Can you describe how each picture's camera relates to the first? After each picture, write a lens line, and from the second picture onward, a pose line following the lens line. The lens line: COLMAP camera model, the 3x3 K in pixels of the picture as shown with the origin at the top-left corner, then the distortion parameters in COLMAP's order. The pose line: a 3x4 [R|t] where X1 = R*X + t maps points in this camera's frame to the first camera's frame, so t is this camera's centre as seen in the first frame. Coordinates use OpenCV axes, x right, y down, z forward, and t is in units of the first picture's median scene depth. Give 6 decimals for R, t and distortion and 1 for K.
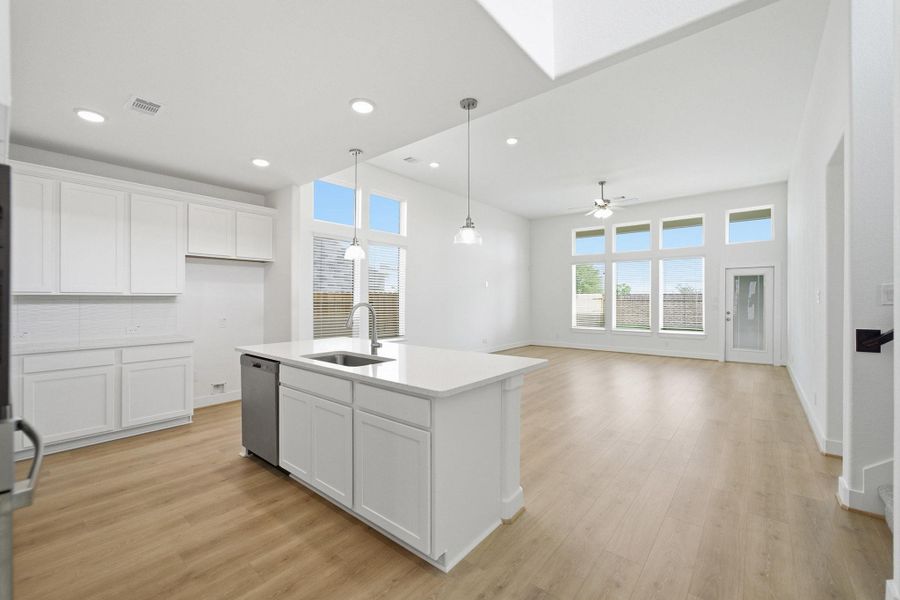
lens RADIAL K [[366.7, 0, 448.0], [0, 366.7, 297.3], [0, 0, 1]] dist [-0.000407, 0.000095]
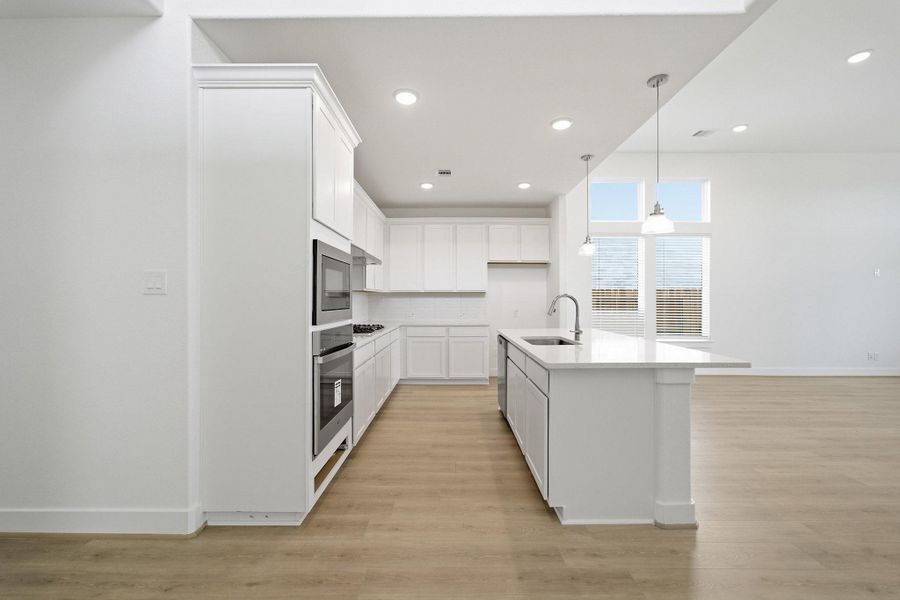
lens RADIAL K [[372.3, 0, 449.5], [0, 372.3, 293.3], [0, 0, 1]] dist [-0.003652, -0.000010]
pose [[0.638138, -0.013419, -0.769805, 0.347199], [0.002486, 0.999879, -0.015369, 0.023714], [0.769918, 0.007893, 0.638094, -0.009953]]
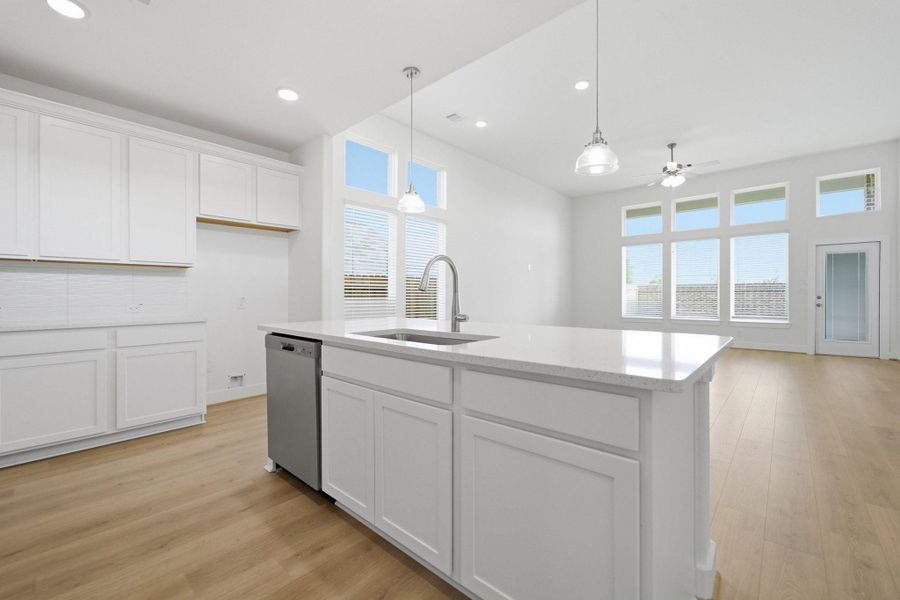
lens RADIAL K [[372.3, 0, 449.5], [0, 372.3, 293.3], [0, 0, 1]] dist [-0.003652, -0.000010]
pose [[0.999246, -0.002043, -0.038775, -0.151978], [0.002190, 0.999991, 0.003766, 0.066008], [0.038767, -0.003848, 0.999241, 0.243387]]
